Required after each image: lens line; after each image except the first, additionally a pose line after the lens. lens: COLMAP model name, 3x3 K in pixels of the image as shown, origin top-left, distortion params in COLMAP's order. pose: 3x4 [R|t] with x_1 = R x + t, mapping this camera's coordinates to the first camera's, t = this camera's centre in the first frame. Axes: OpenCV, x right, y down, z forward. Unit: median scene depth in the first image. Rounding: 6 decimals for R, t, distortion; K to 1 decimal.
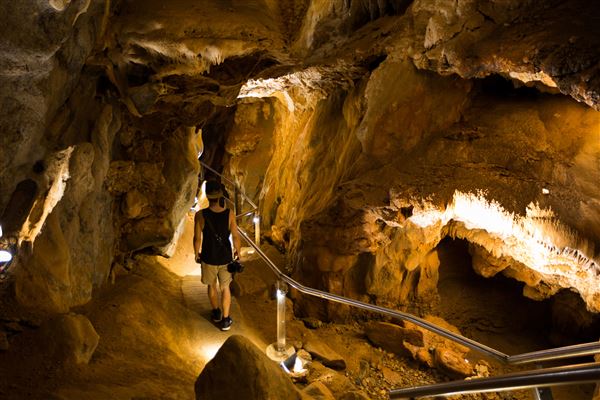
lens RADIAL K [[509.6, 0, 300.0], [0, 509.6, 200.0], [0, 0, 1]] dist [-0.002623, 0.013266]
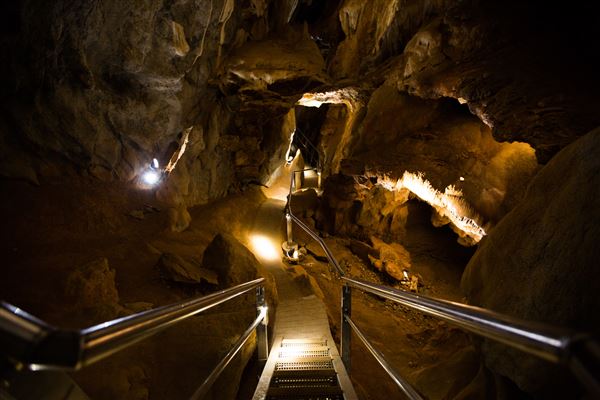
lens RADIAL K [[279.1, 0, 300.1], [0, 279.1, 203.1], [0, 0, 1]] dist [-0.051441, 0.000371]
pose [[0.941575, 0.153444, -0.299819, 0.267750], [-0.104897, 0.979517, 0.171879, -0.034008], [0.320052, -0.130387, 0.938385, 0.069277]]
